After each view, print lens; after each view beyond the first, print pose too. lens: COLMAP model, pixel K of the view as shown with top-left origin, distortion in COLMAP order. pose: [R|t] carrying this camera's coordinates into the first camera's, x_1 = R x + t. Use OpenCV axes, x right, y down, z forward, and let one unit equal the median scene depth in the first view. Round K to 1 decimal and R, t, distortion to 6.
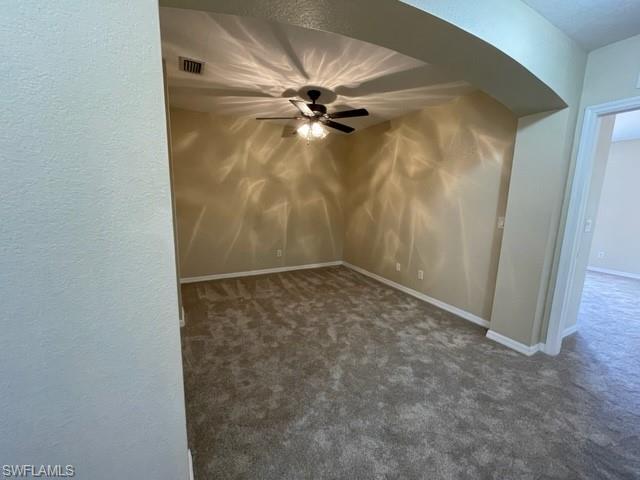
lens RADIAL K [[257.6, 0, 320.0], [0, 257.6, 240.0], [0, 0, 1]] dist [-0.000033, 0.000016]
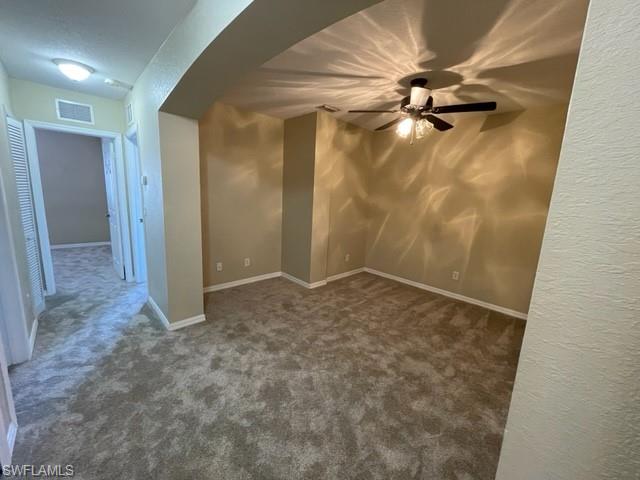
lens RADIAL K [[257.6, 0, 320.0], [0, 257.6, 240.0], [0, 0, 1]] dist [-0.000033, 0.000016]
pose [[0.268138, 0.161685, -0.949716, 0.526064], [-0.197074, 0.974174, 0.110208, -0.069218], [0.943008, 0.157614, 0.293077, 0.367056]]
